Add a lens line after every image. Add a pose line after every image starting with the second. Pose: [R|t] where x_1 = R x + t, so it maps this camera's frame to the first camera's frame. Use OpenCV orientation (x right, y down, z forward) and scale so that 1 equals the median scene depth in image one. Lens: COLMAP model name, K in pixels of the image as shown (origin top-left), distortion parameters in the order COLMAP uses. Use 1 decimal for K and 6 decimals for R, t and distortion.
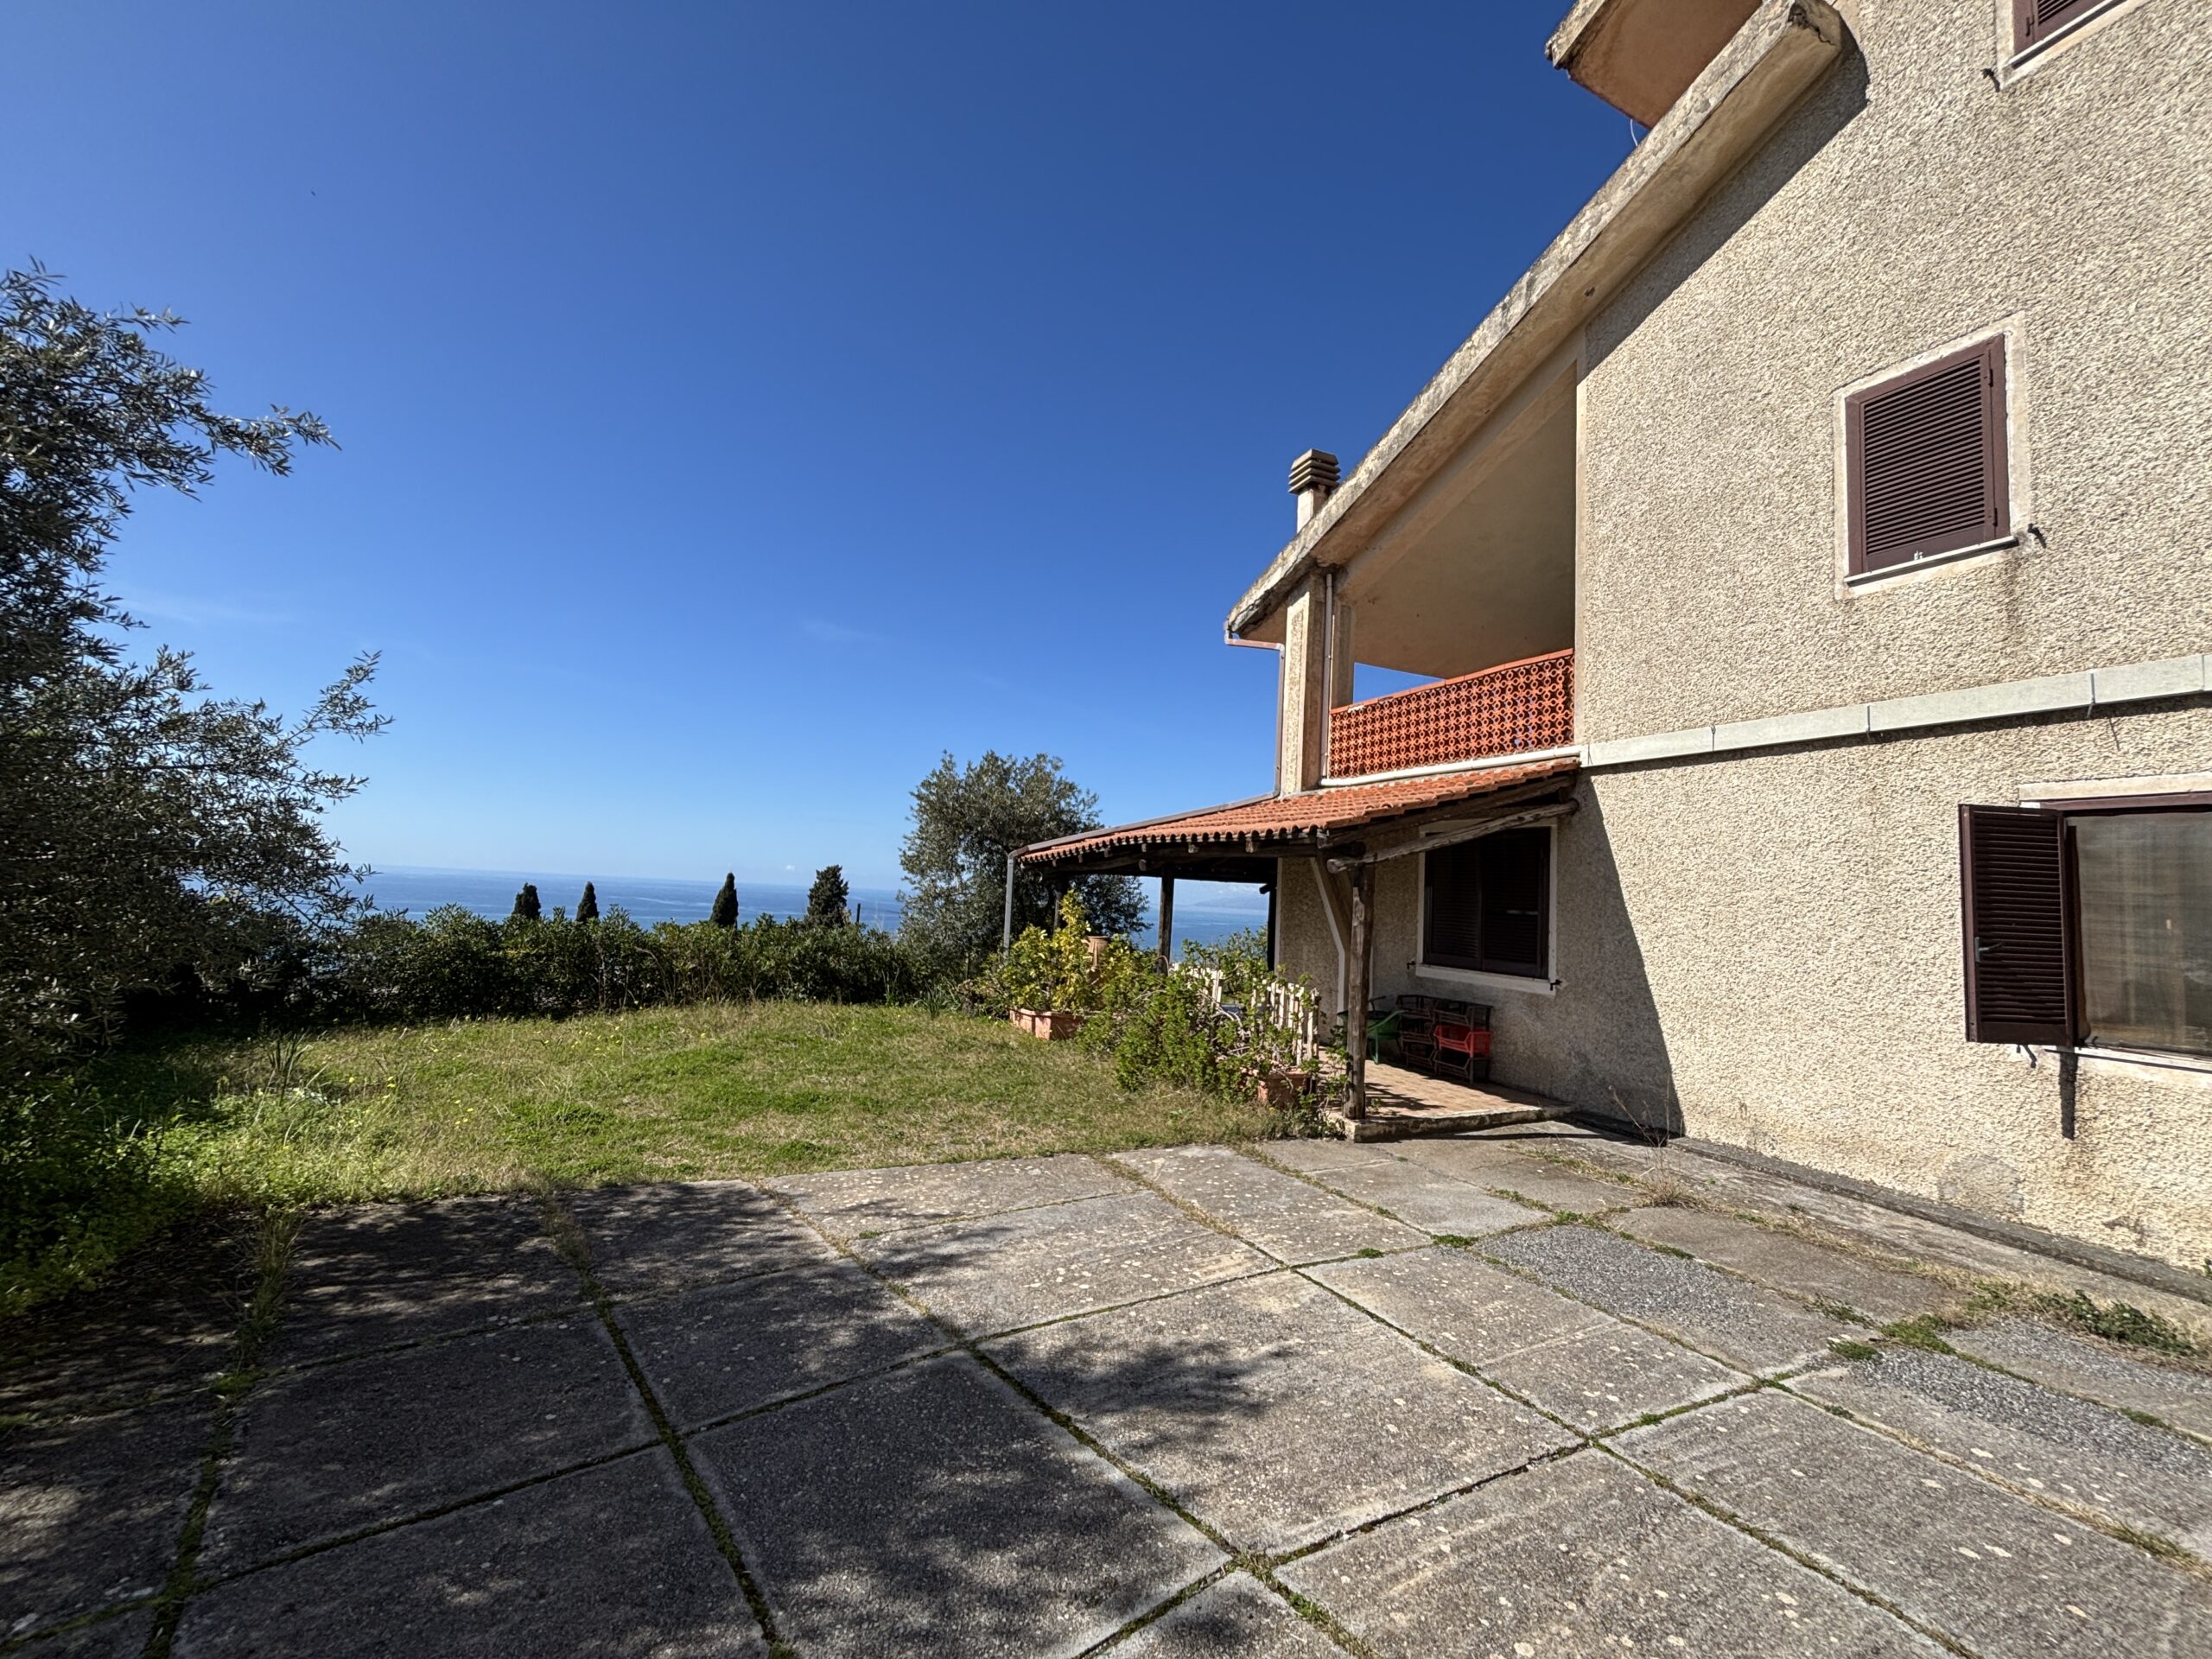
lens RADIAL K [[889.6, 0, 1109.7], [0, 889.6, 828.6], [0, 0, 1]] dist [0.003936, -0.000694]
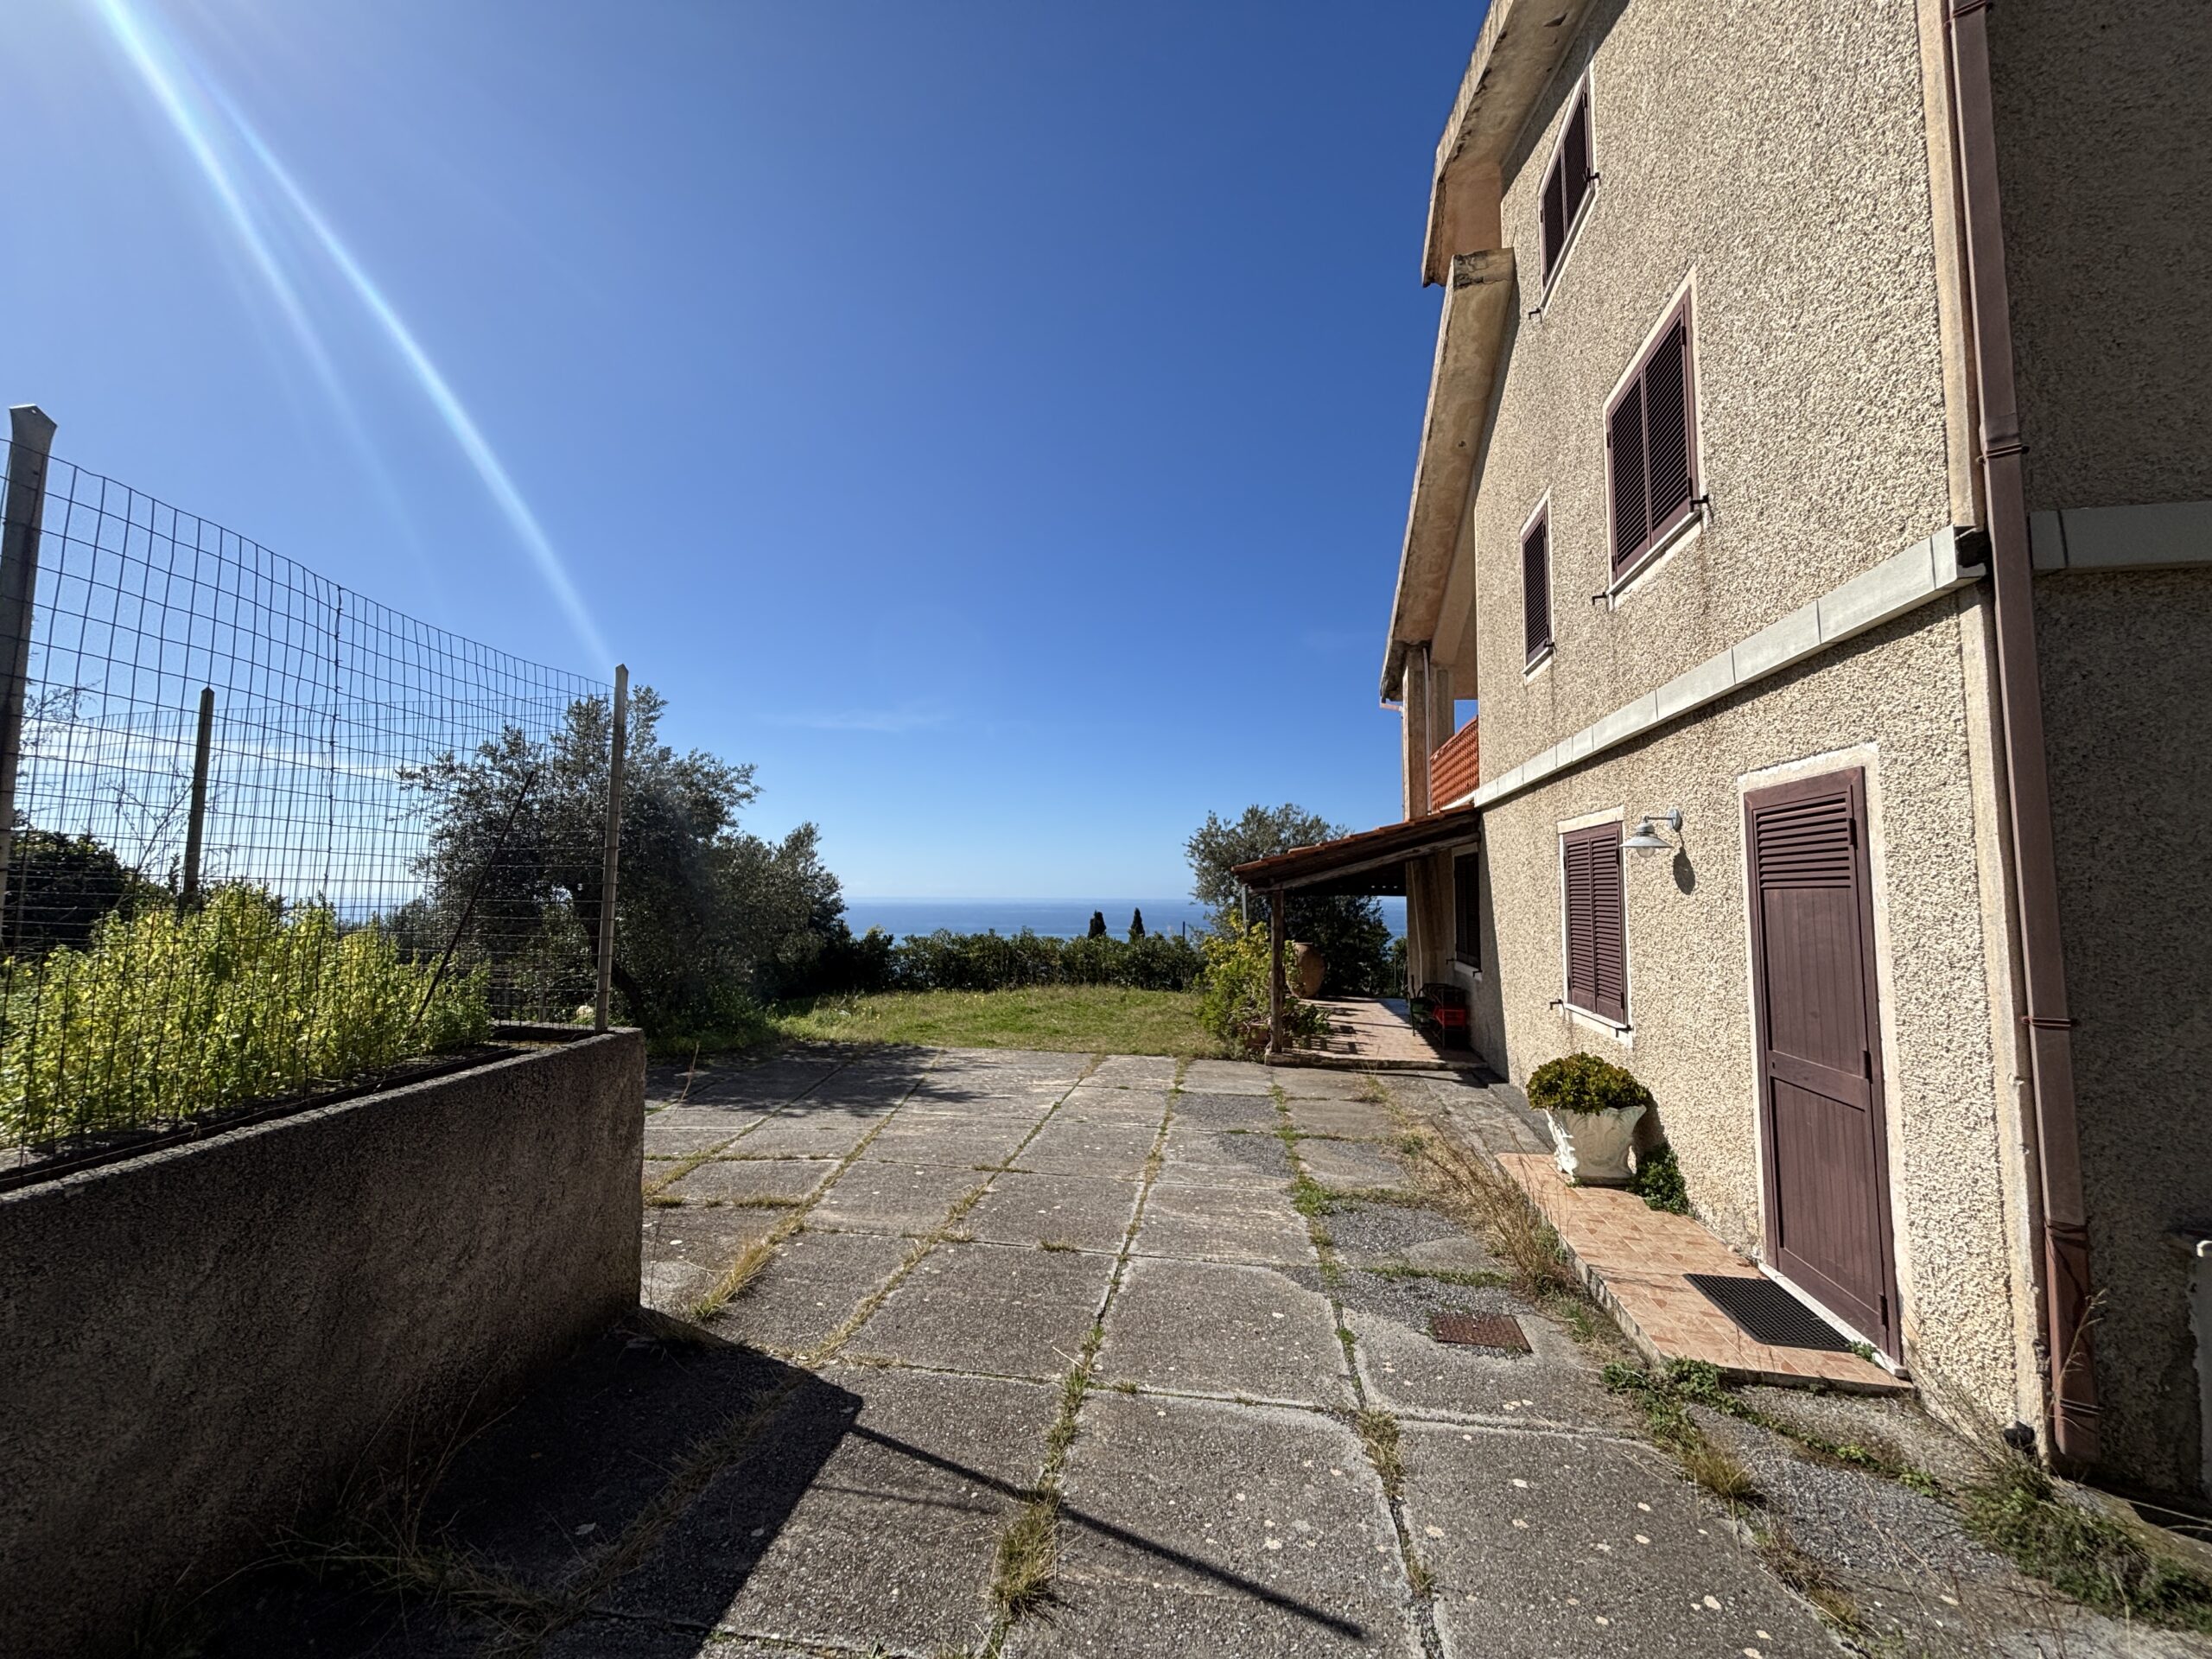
lens RADIAL K [[889.6, 0, 1101.4], [0, 889.6, 830.1], [0, 0, 1]] dist [0.003936, -0.000694]
pose [[0.802895, -0.084205, -0.590143, 0.554478], [0.074276, 0.996390, -0.041117, -0.013900], [0.591475, -0.010821, 0.806251, -0.251604]]
